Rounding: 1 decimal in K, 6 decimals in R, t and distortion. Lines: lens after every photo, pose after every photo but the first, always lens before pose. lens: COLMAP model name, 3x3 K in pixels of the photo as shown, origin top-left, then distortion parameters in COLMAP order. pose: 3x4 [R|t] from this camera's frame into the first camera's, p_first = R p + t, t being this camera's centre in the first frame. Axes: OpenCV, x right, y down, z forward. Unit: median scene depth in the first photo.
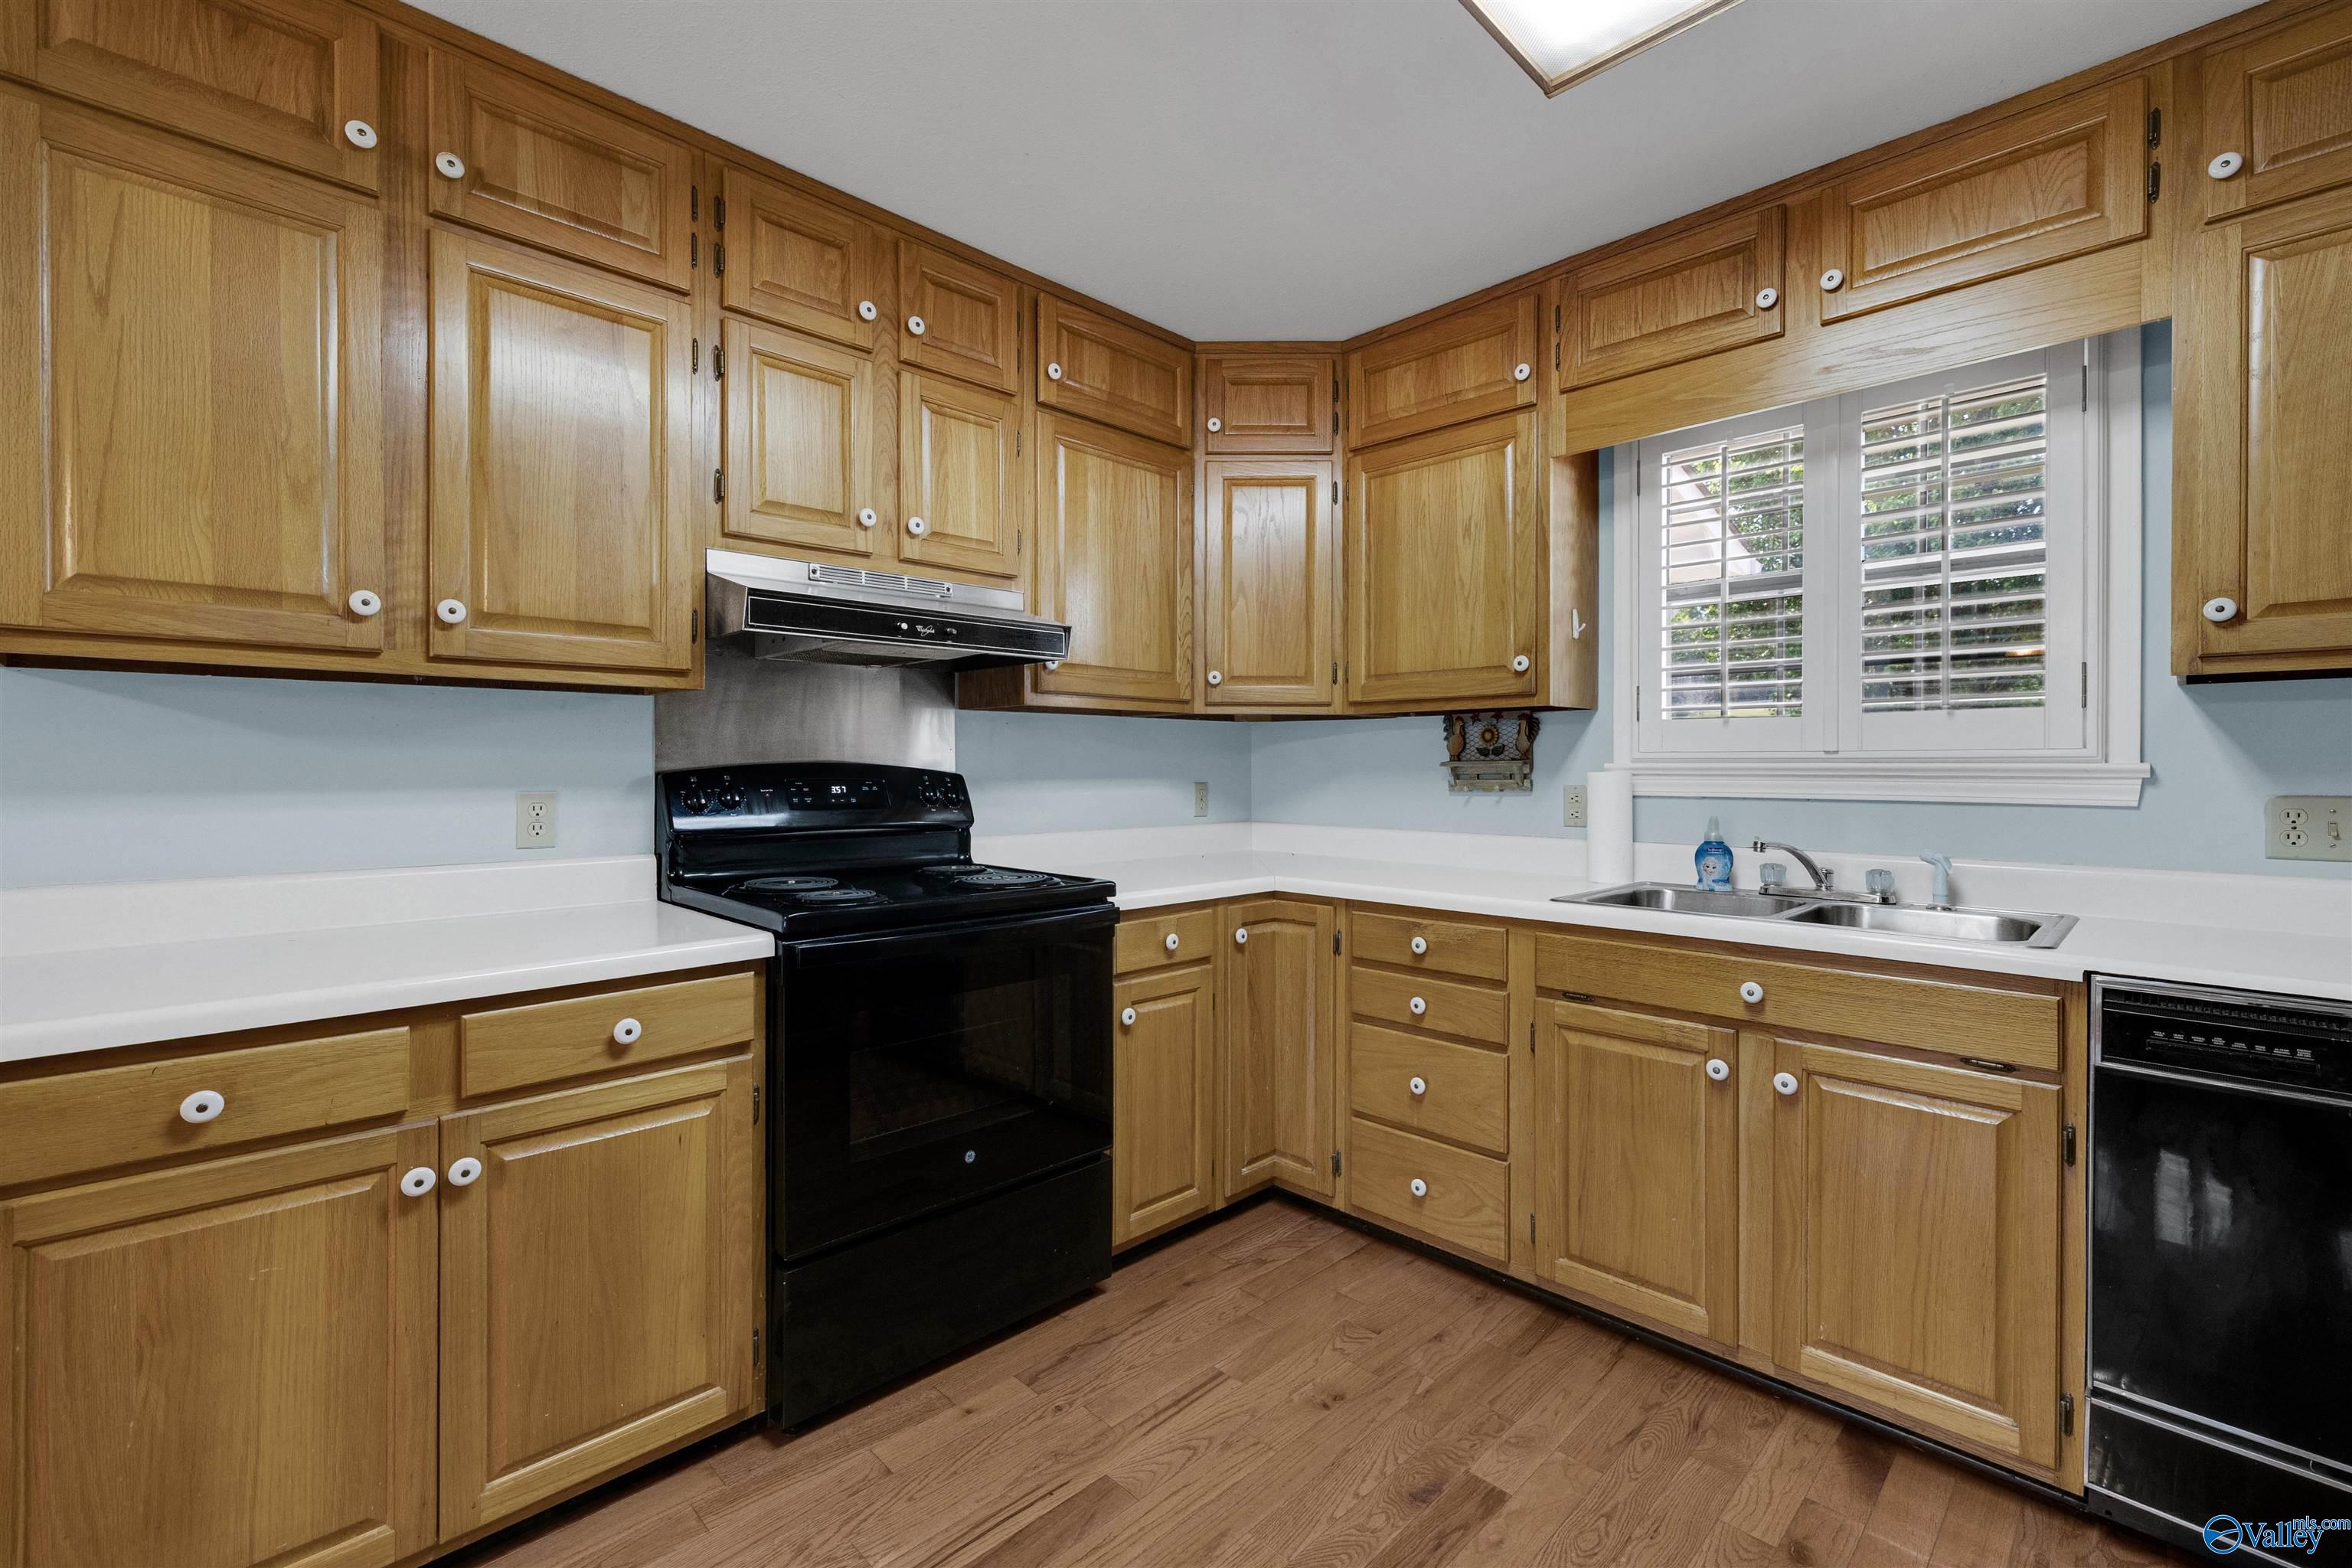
lens RADIAL K [[1000.7, 0, 1169.0], [0, 1000.7, 772.8], [0, 0, 1]] dist [0.000545, -0.000393]
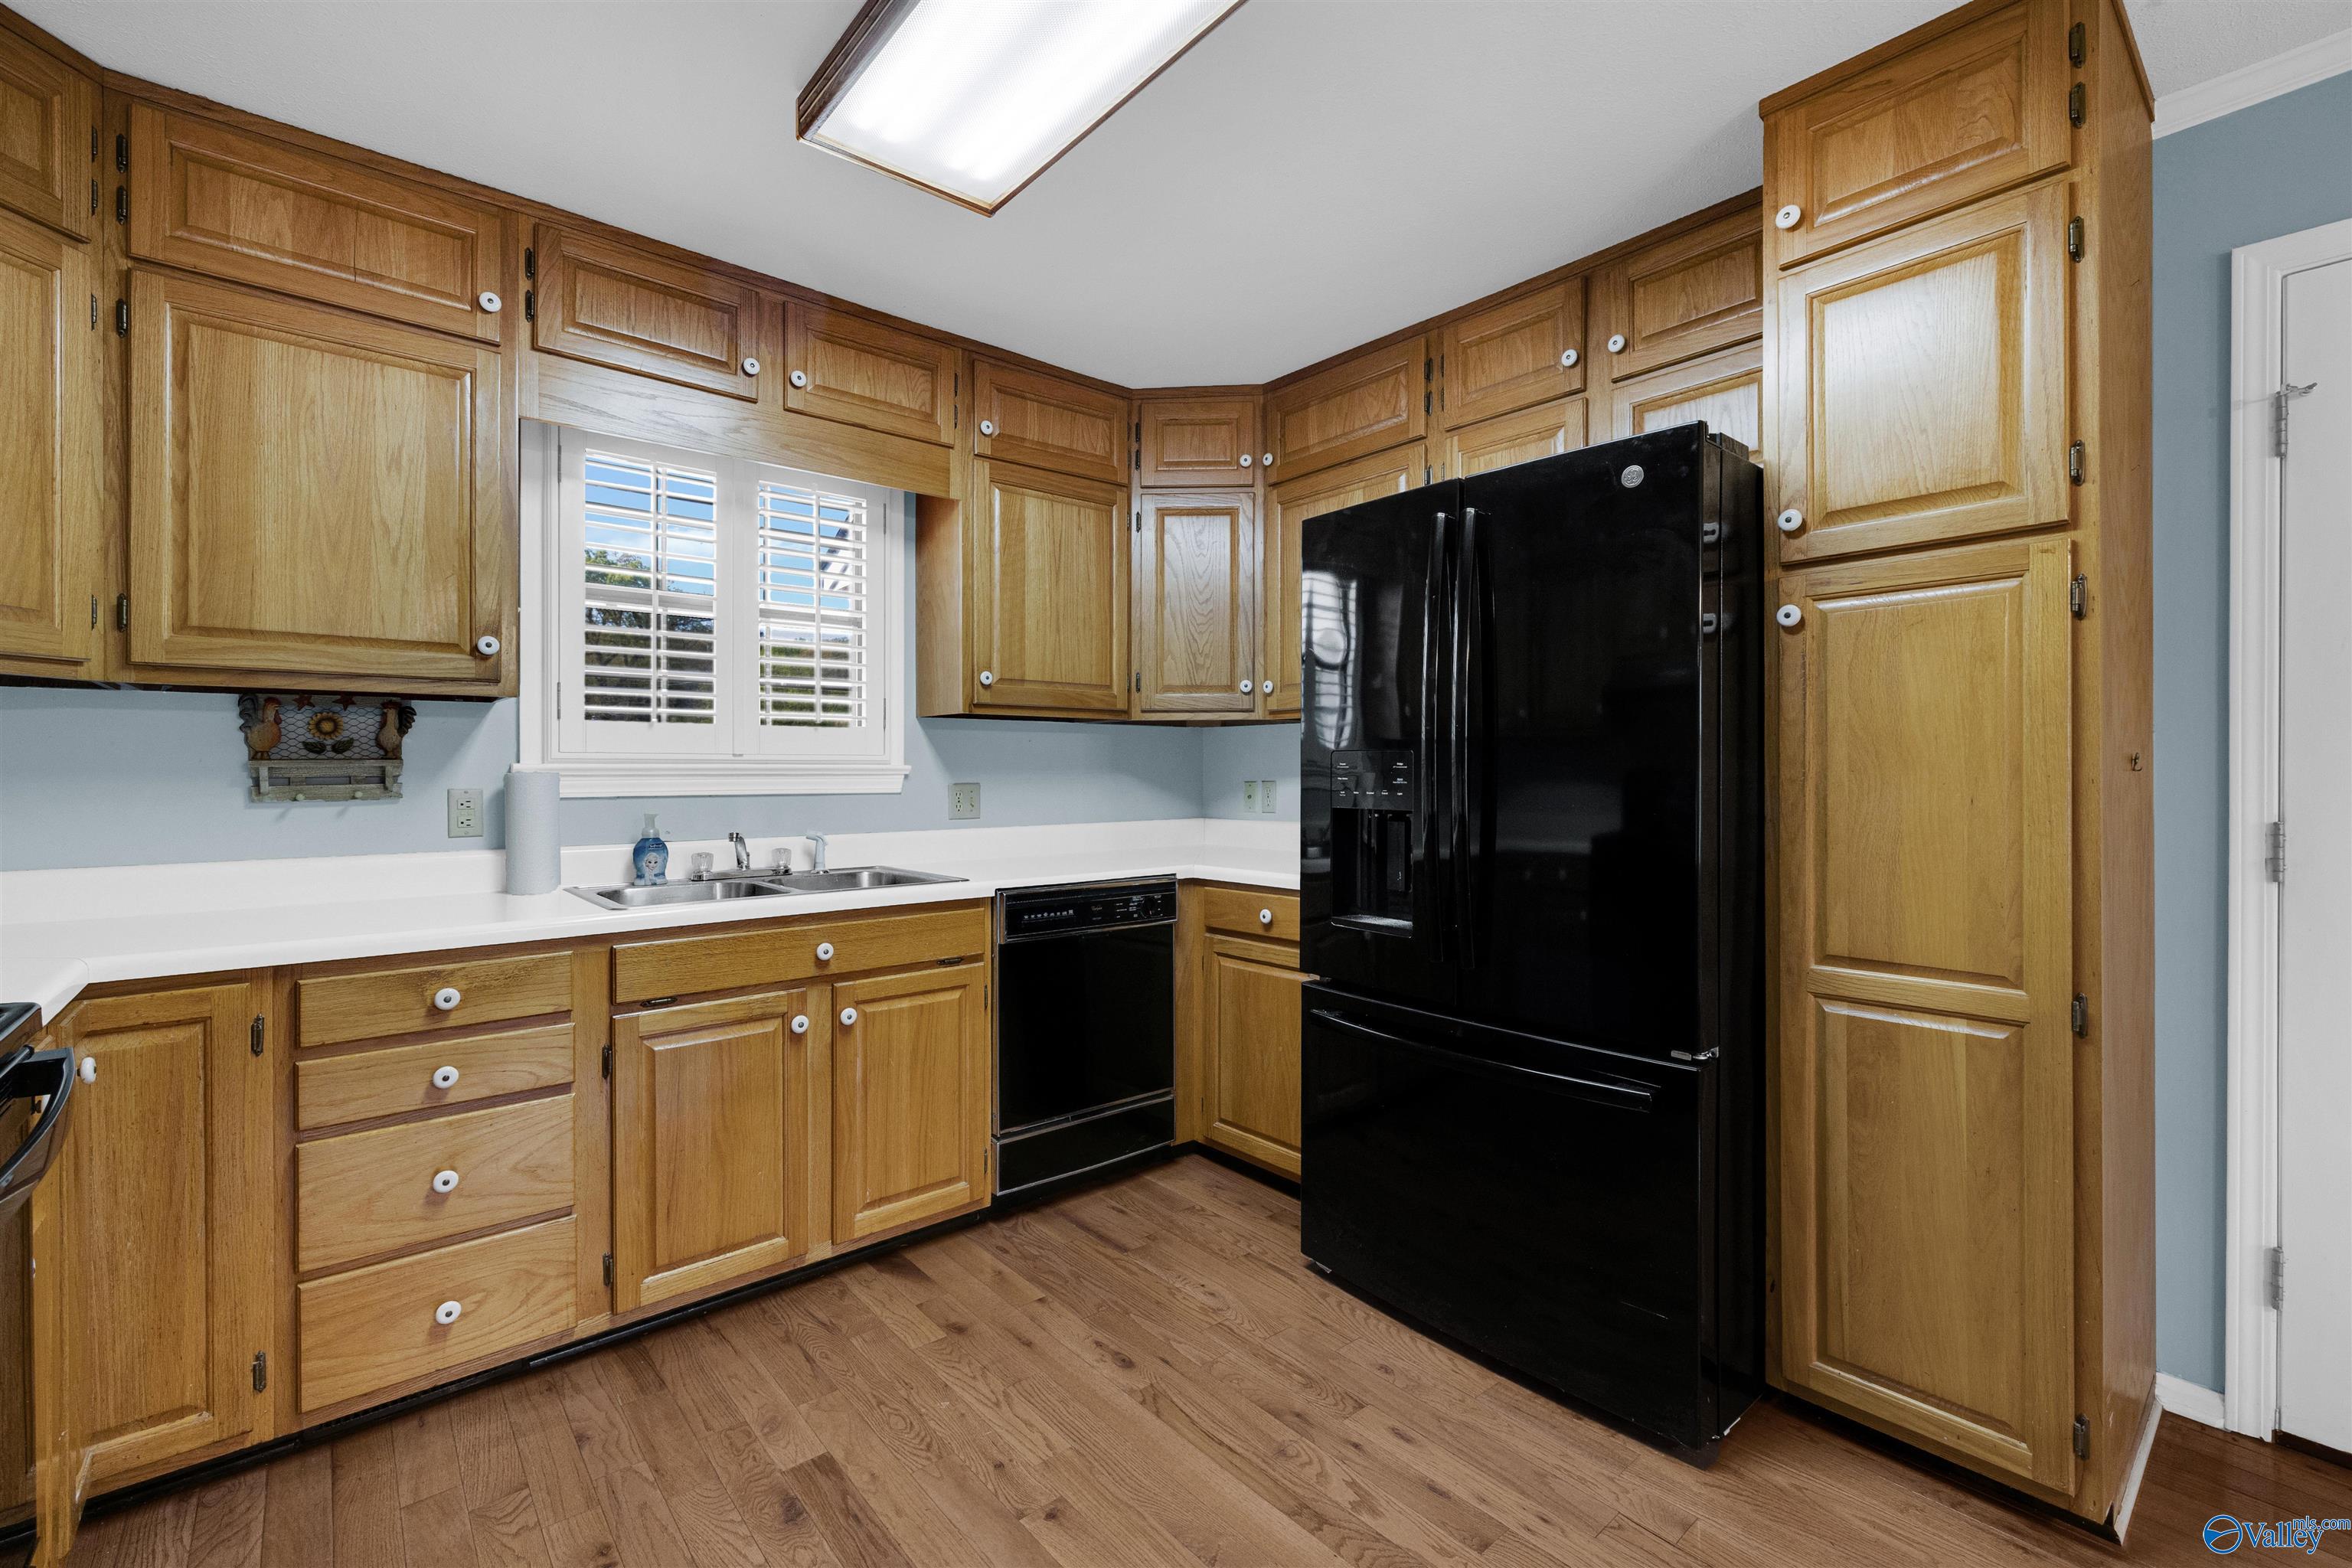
lens RADIAL K [[1000.7, 0, 1173.4], [0, 1000.7, 767.0], [0, 0, 1]] dist [0.000545, -0.000393]
pose [[0.063567, -0.002326, 0.997975, -0.494637], [0.003909, 0.999990, 0.002081, -0.006772], [-0.997970, 0.003769, 0.063576, 0.397686]]
